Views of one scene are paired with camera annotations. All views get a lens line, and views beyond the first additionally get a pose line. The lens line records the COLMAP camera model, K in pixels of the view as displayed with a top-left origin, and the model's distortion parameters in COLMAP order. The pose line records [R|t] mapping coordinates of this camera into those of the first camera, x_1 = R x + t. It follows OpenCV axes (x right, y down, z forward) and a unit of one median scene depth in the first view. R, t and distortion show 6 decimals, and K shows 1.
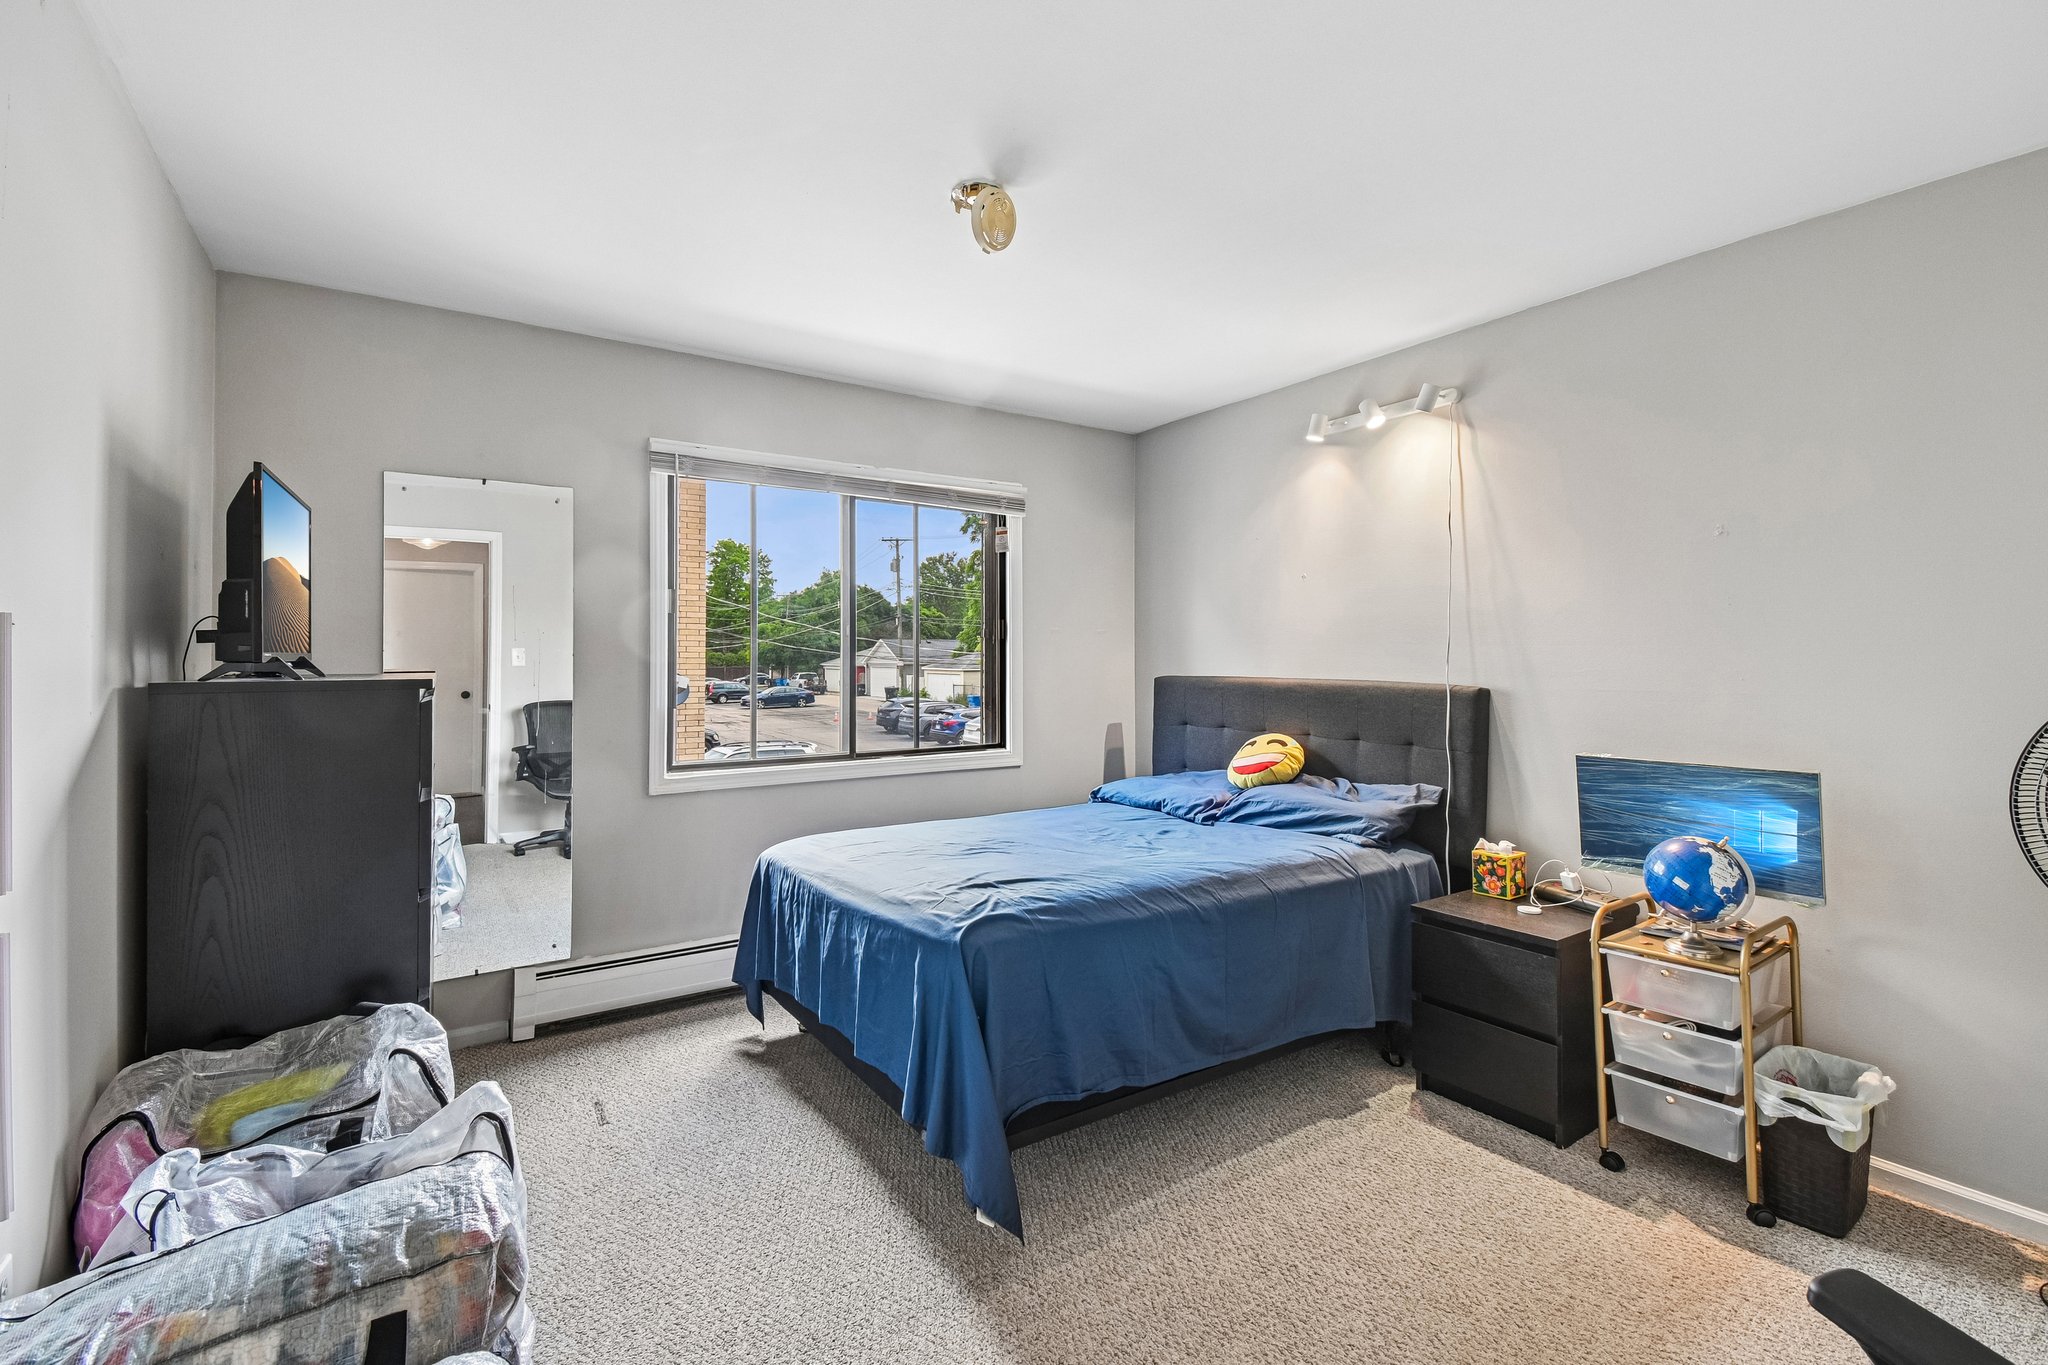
lens RADIAL K [[917.7, 0, 1018.2], [0, 917.7, 667.5], [0, 0, 1]] dist [0.029986, -0.004154]
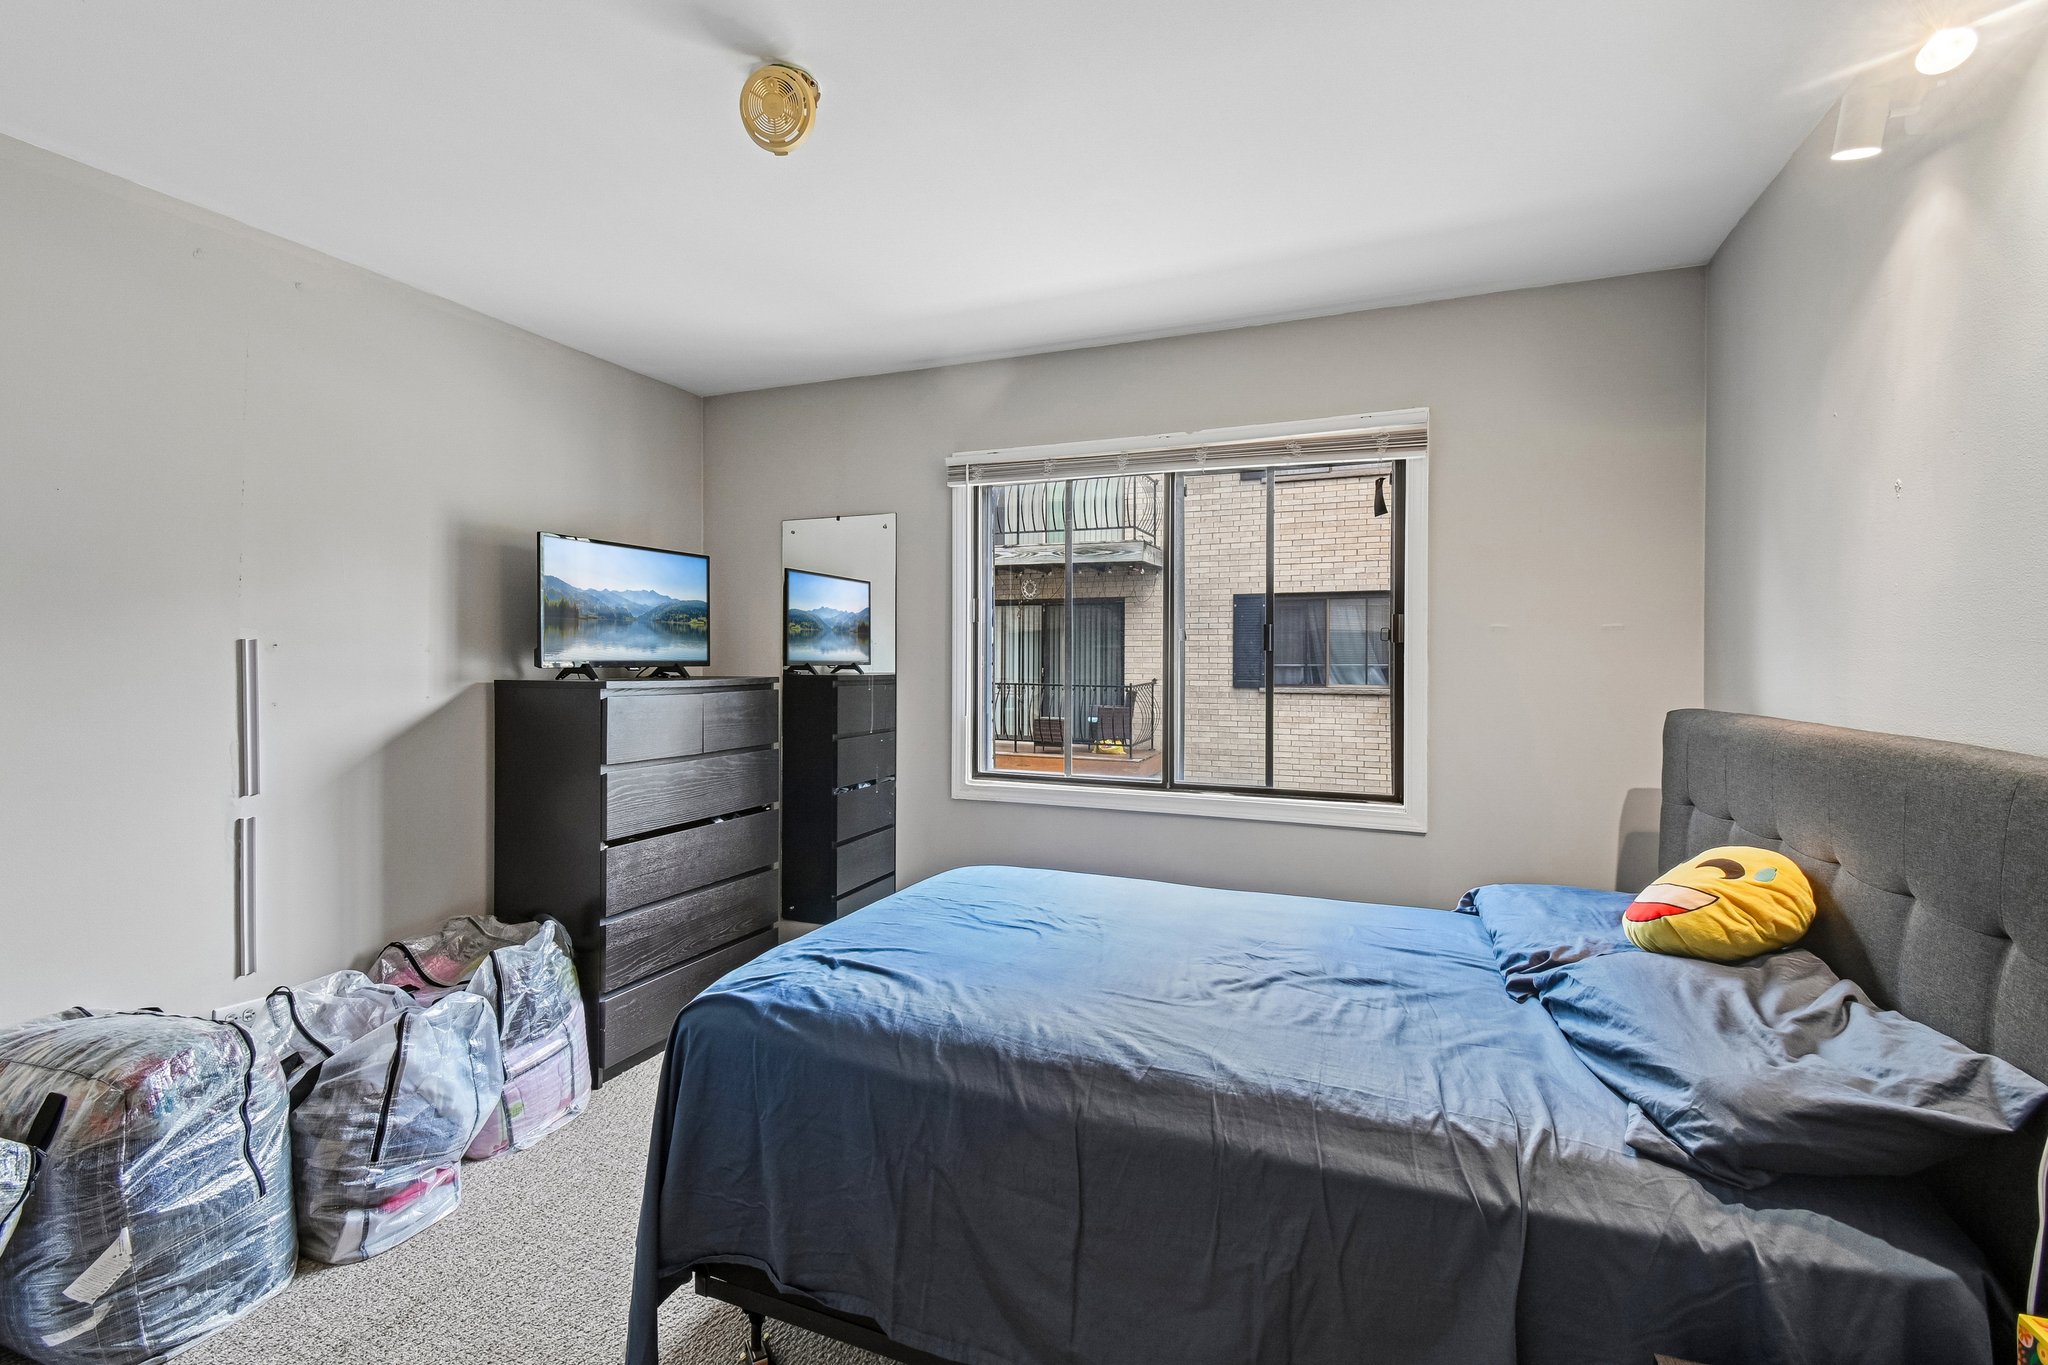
lens RADIAL K [[917.7, 0, 1011.6], [0, 917.7, 667.4], [0, 0, 1]] dist [0.029986, -0.004154]
pose [[0.560533, 0.010126, -0.828070, 0.481084], [-0.012878, 0.999911, 0.003511, -0.013498], [0.828032, 0.008696, 0.560614, 0.469251]]
